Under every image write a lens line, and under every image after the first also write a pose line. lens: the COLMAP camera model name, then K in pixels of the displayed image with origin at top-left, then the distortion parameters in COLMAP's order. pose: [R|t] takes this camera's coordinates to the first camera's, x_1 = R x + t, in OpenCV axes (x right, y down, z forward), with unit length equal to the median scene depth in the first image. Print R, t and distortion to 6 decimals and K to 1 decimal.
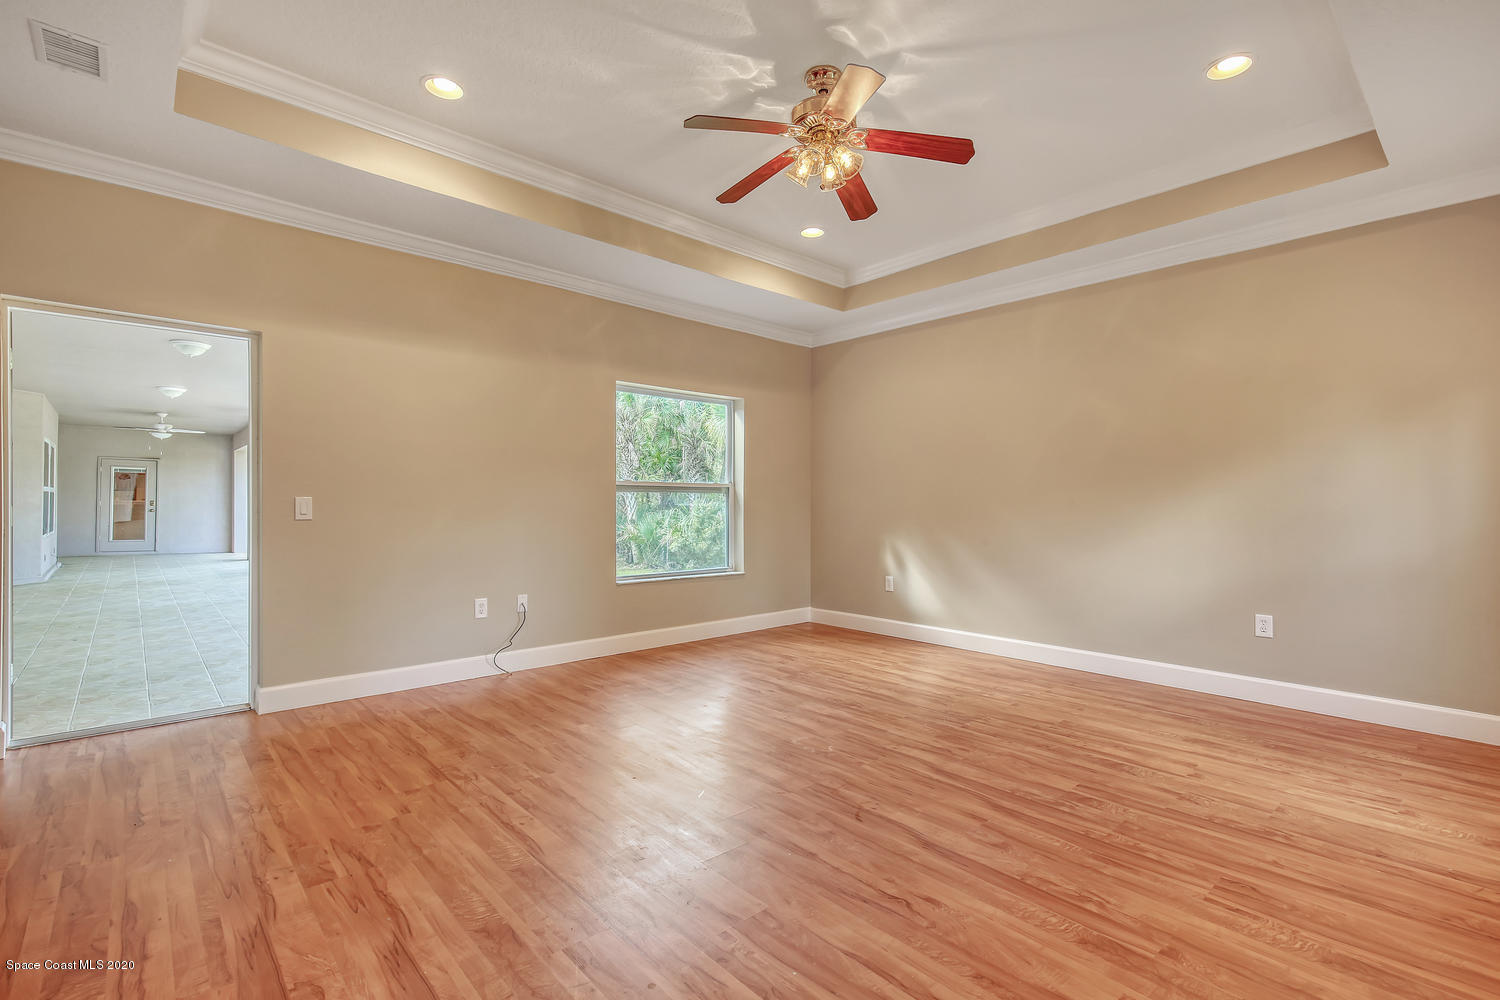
lens RADIAL K [[683.5, 0, 750.0], [0, 683.5, 500.0], [0, 0, 1]] dist [0.011910, -0.000175]
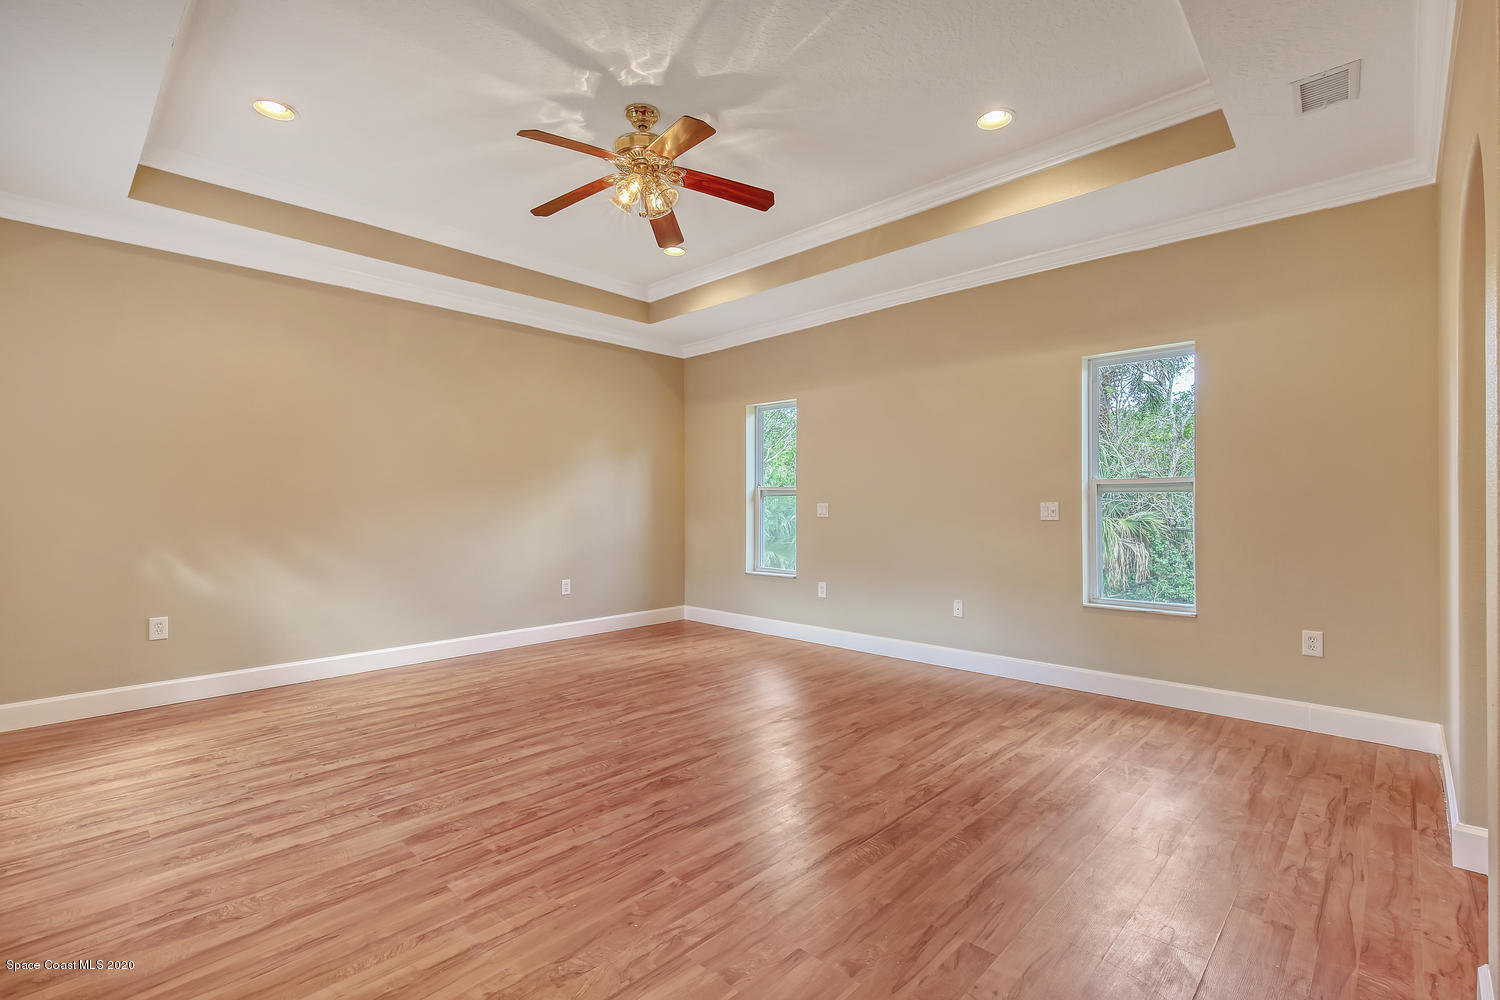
lens RADIAL K [[683.5, 0, 750.0], [0, 683.5, 500.0], [0, 0, 1]] dist [0.011910, -0.000175]
pose [[-0.072158, 0.003362, 0.997388, -0.924118], [0.001119, 0.999994, -0.003290, -0.001119], [-0.997393, 0.000879, -0.072161, 0.853745]]
